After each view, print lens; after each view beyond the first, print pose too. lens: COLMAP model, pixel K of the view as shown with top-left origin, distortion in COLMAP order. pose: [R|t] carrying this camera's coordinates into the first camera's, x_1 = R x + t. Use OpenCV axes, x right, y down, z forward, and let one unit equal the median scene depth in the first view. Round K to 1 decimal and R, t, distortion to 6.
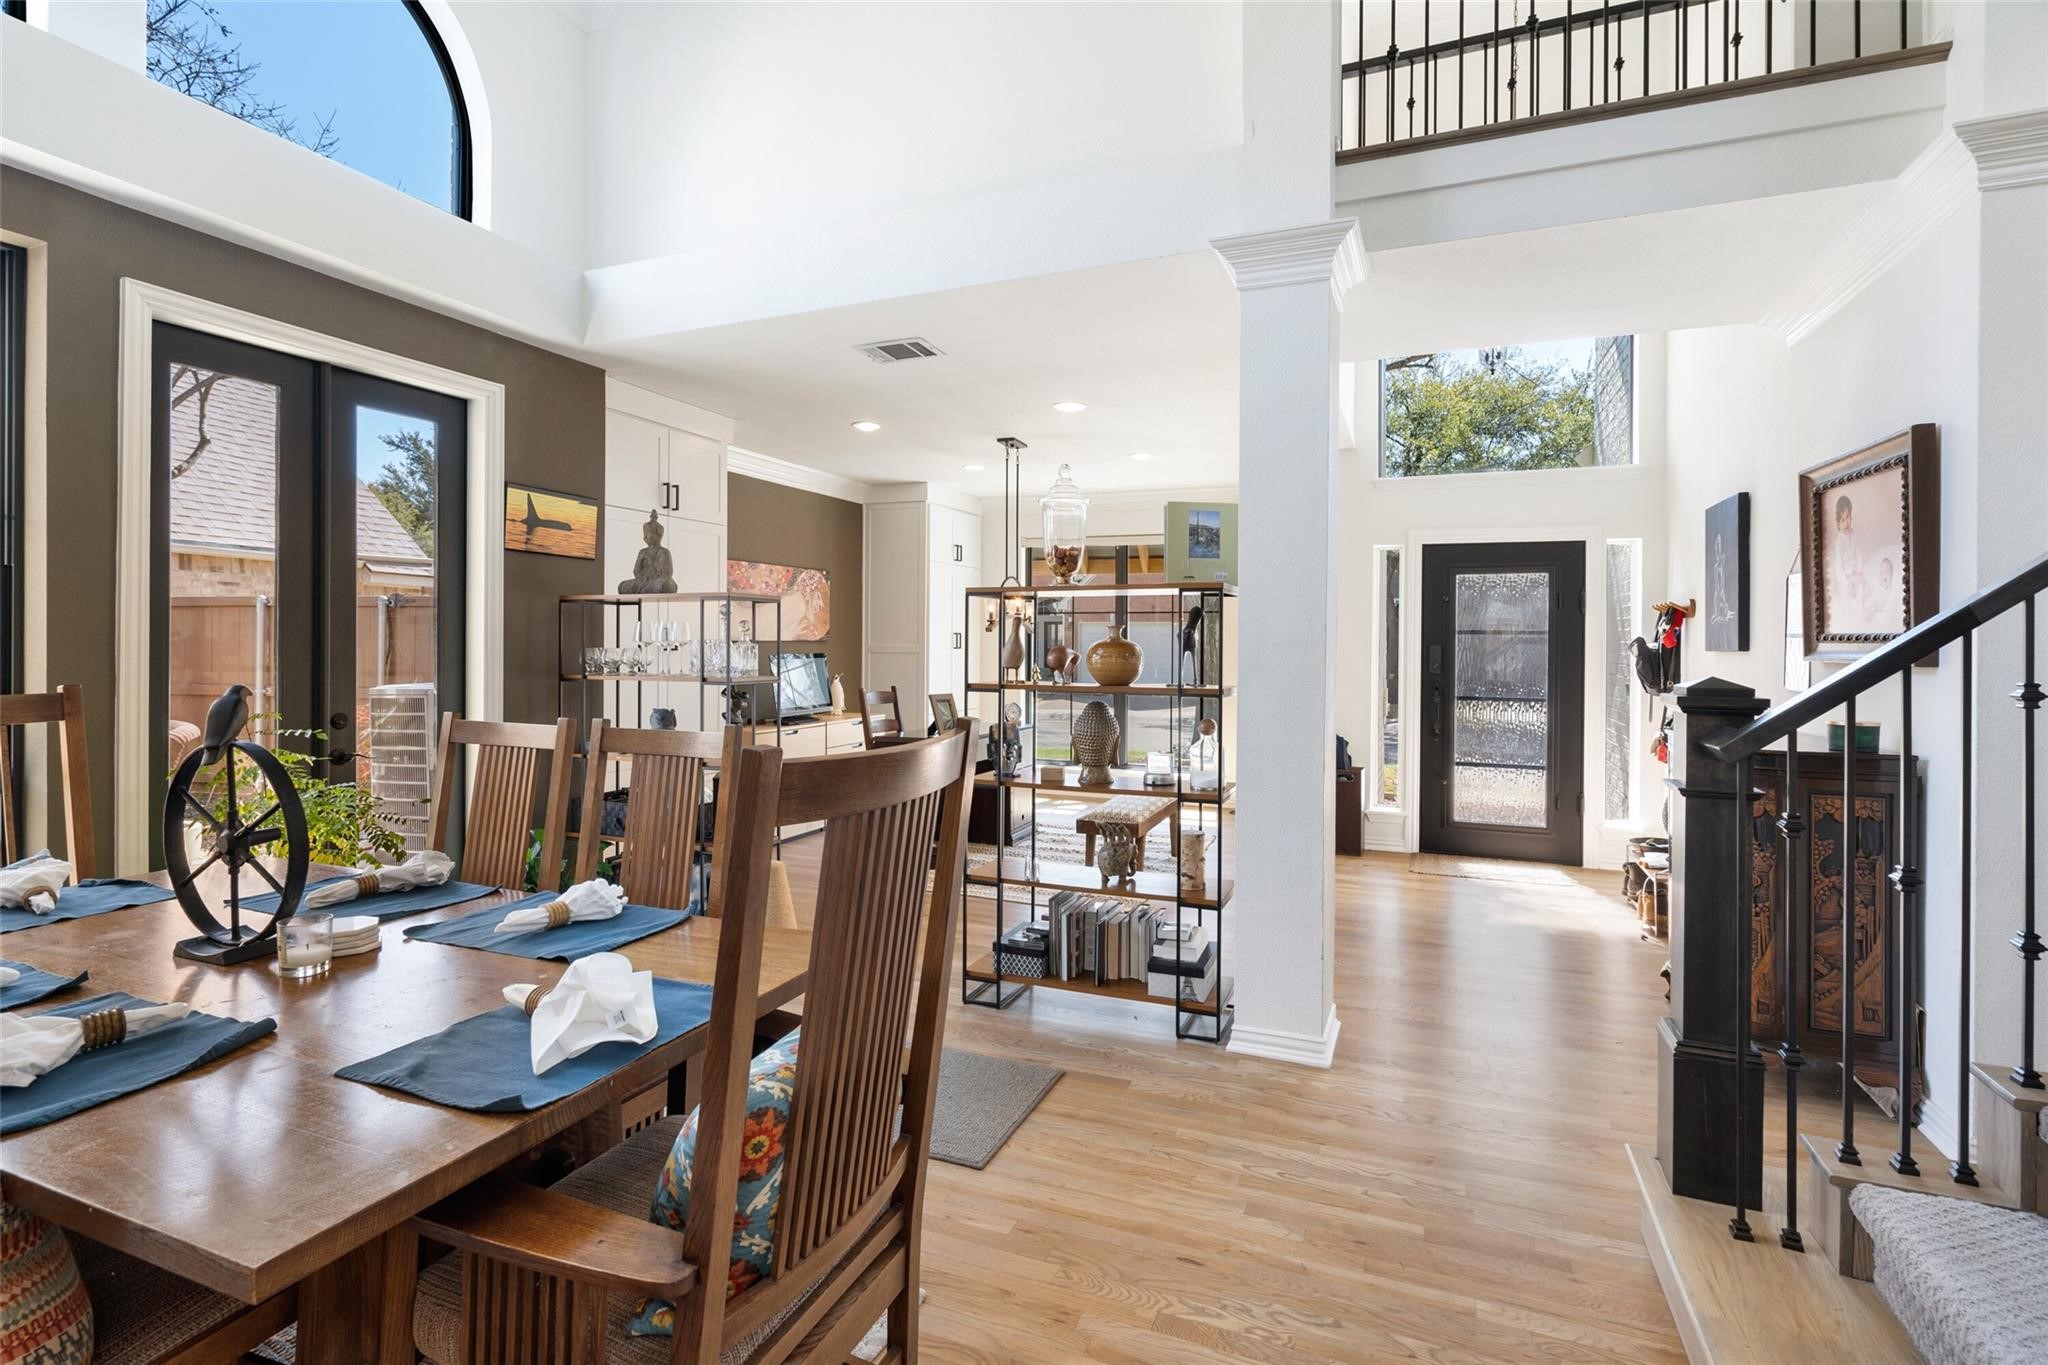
lens RADIAL K [[918.6, 0, 1065.3], [0, 918.6, 644.1], [0, 0, 1]] dist [-0.048531, -0.000251]
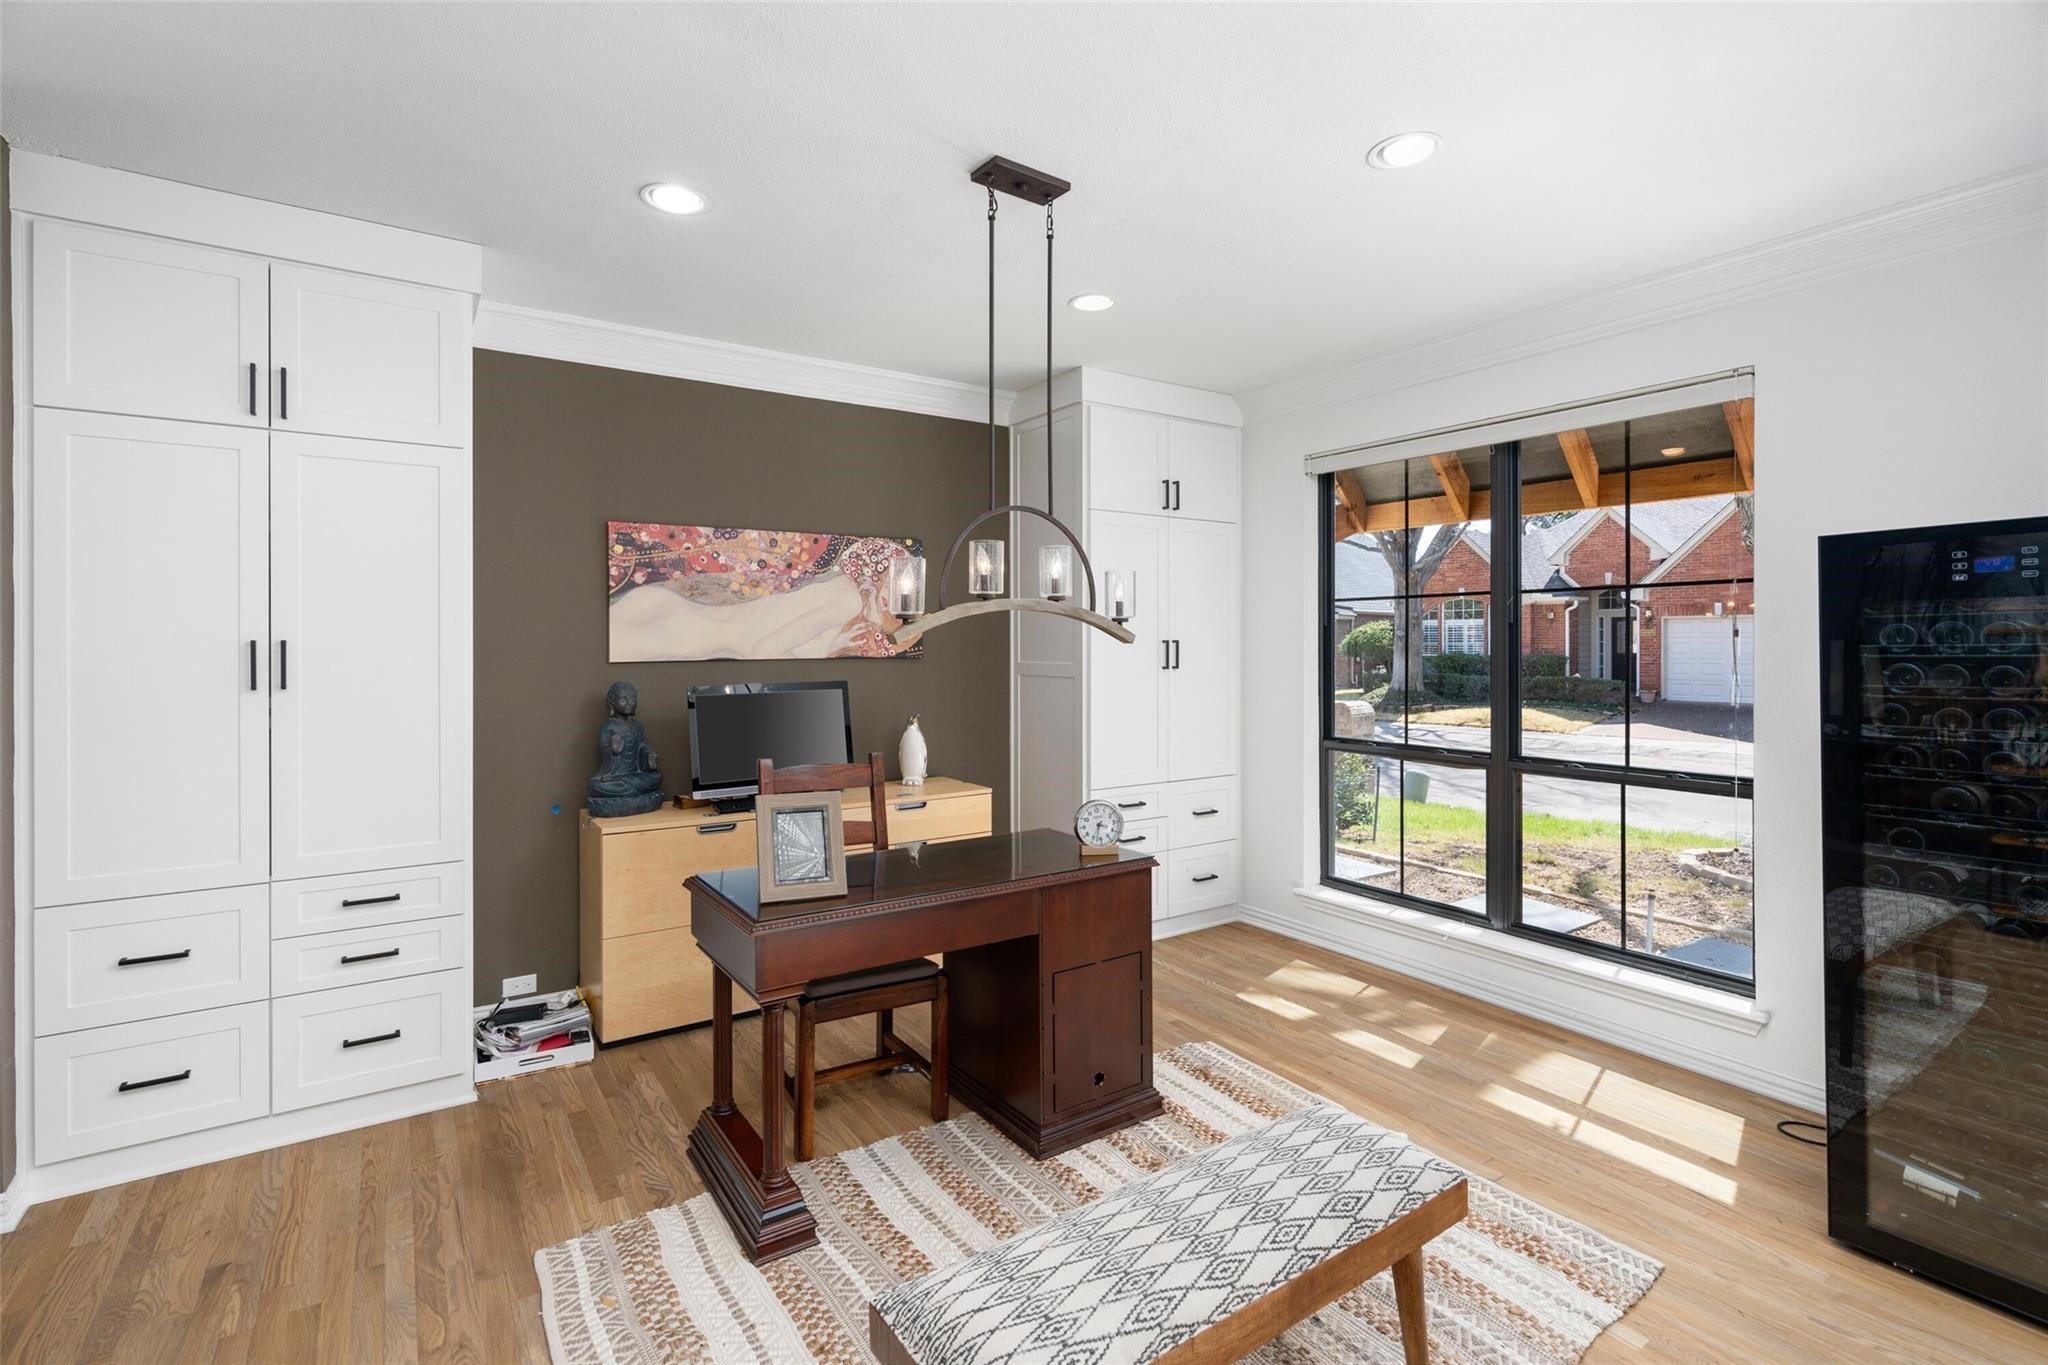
lens RADIAL K [[954.6, 0, 1020.8], [0, 954.6, 643.9], [0, 0, 1]] dist [-0.004250, -0.000460]
pose [[0.812059, -0.005152, -0.583552, 0.267092], [0.004341, 0.999987, -0.002788, -0.017602], [0.583559, -0.000269, 0.812071, 0.936604]]
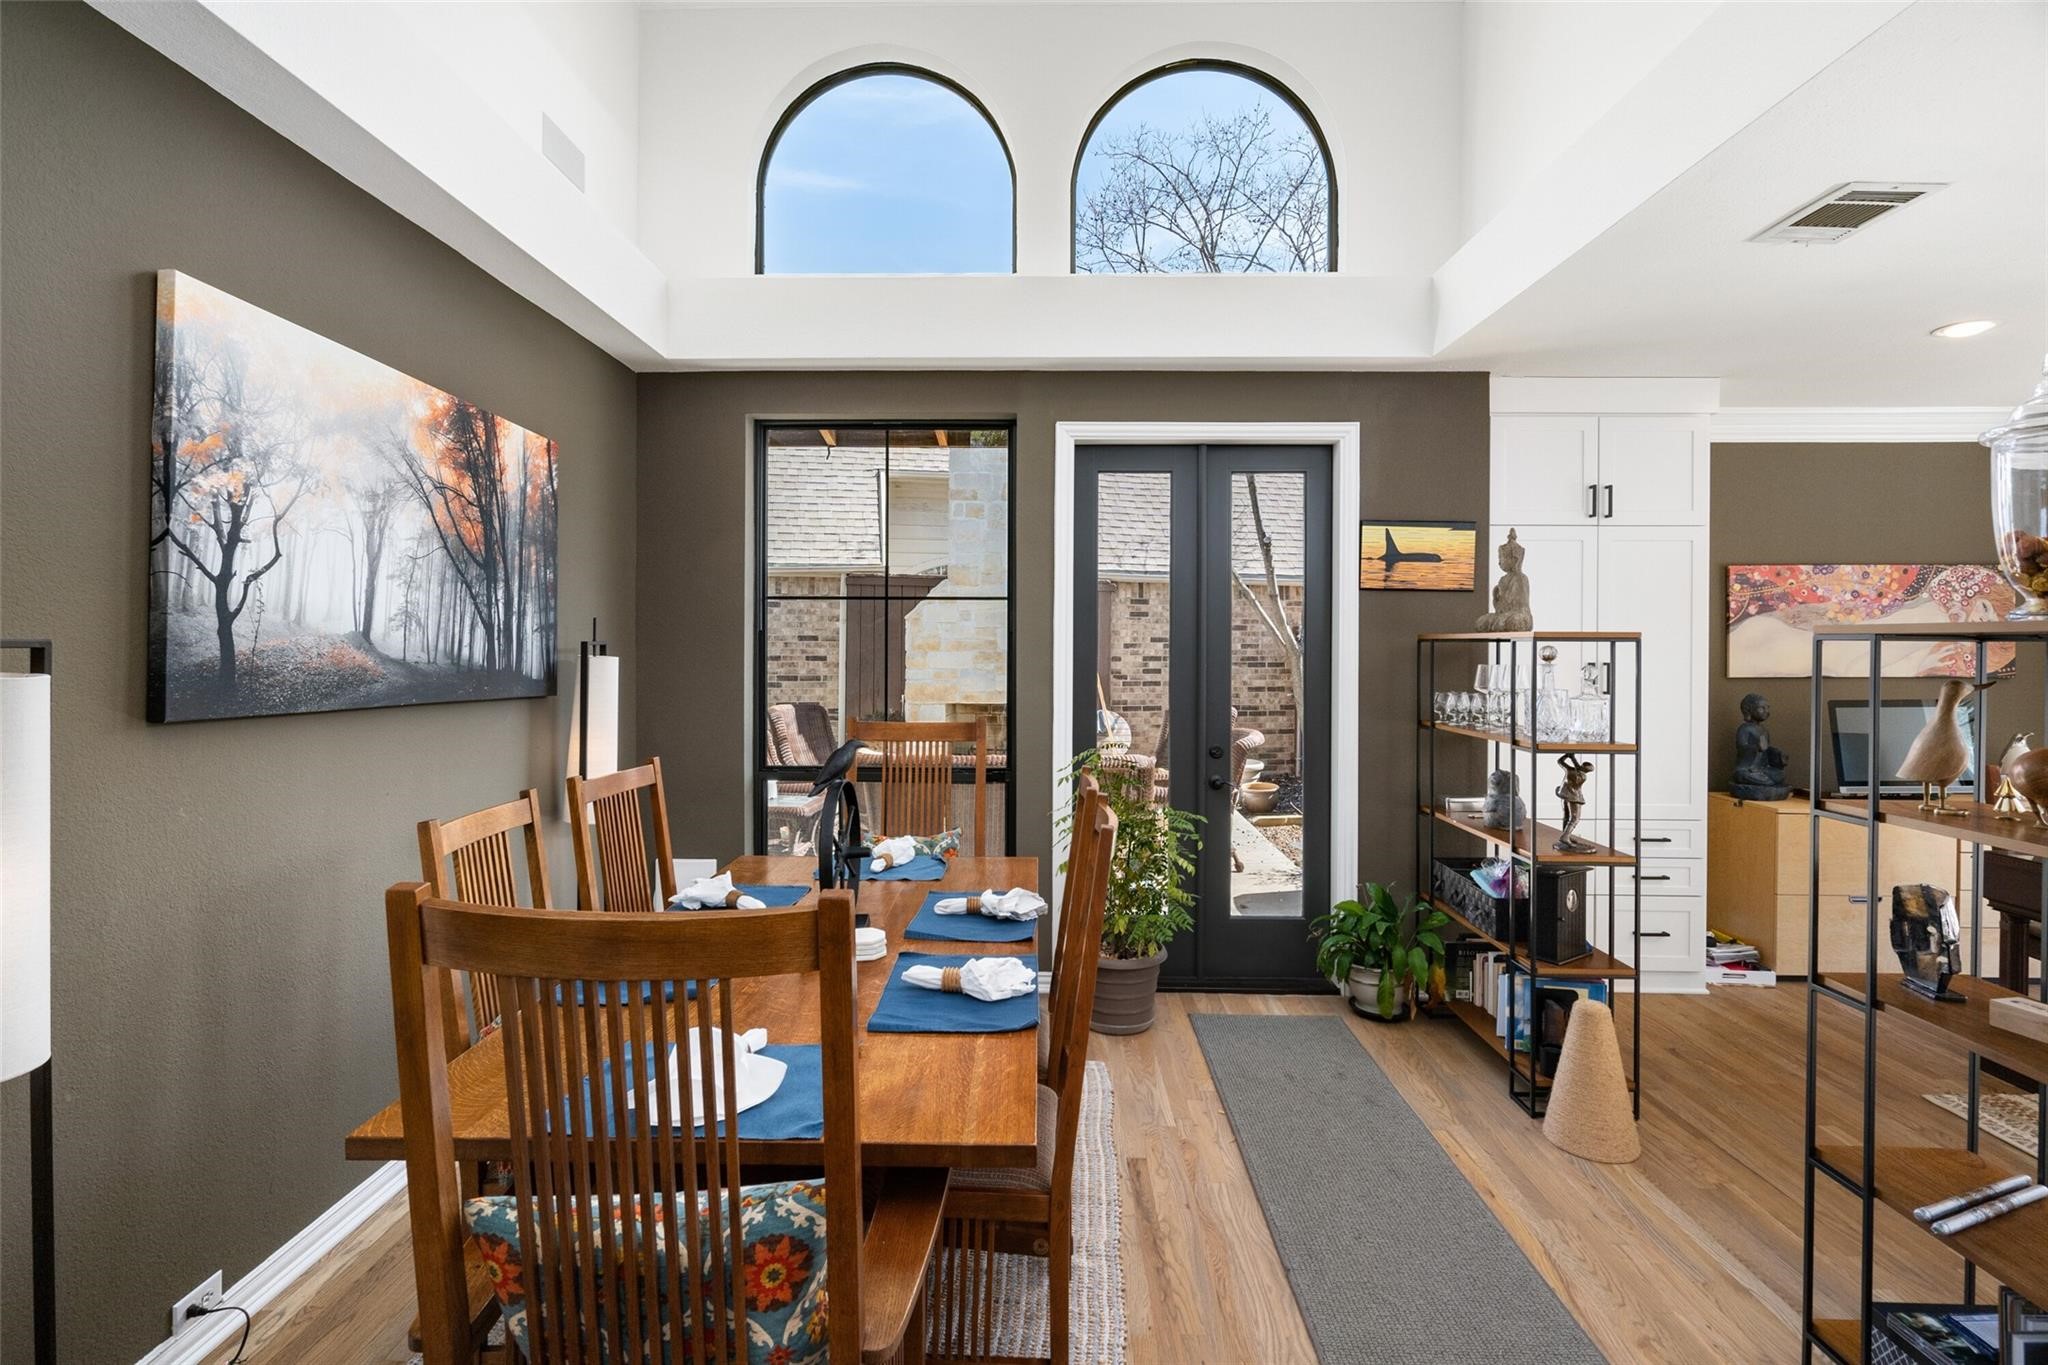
lens RADIAL K [[954.6, 0, 1020.8], [0, 954.6, 643.9], [0, 0, 1]] dist [-0.004250, -0.000460]
pose [[0.320174, 0.000692, -0.947359, 0.227828], [-0.003879, 0.999992, -0.000581, -0.040206], [0.947351, 0.003860, 0.320174, 0.292061]]
